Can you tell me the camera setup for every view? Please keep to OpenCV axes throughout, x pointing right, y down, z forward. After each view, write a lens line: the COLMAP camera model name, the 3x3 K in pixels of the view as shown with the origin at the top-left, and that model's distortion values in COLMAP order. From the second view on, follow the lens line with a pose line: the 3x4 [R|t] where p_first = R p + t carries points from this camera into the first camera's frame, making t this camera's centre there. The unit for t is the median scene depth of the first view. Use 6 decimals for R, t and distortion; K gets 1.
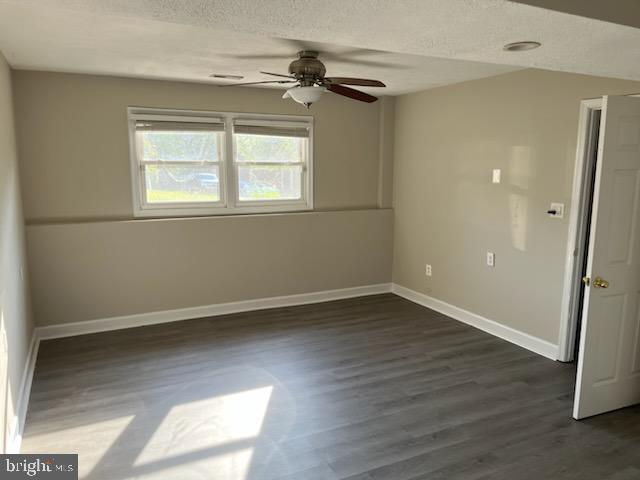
lens RADIAL K [[489.2, 0, 318.2], [0, 489.2, 241.9], [0, 0, 1]] dist [0.022898, -0.030176]
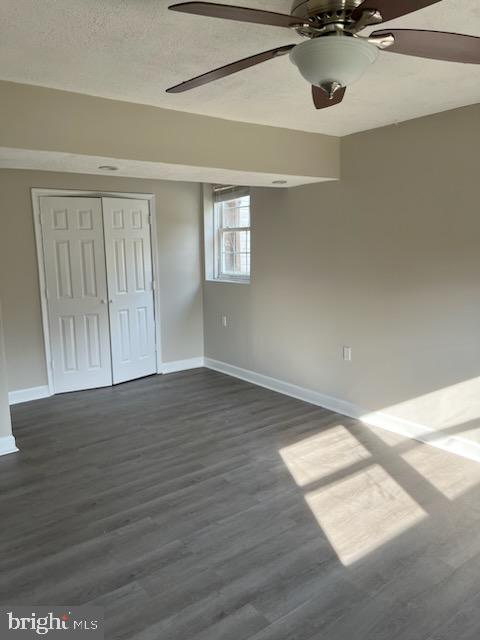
lens RADIAL K [[489.2, 0, 239.6], [0, 489.2, 320.5], [0, 0, 1]] dist [0.022898, -0.030176]
pose [[-0.979315, 0.044885, -0.197300, 0.188147], [-0.017682, 0.952372, 0.304426, -0.252017], [0.201568, 0.301618, -0.931878, 1.747438]]
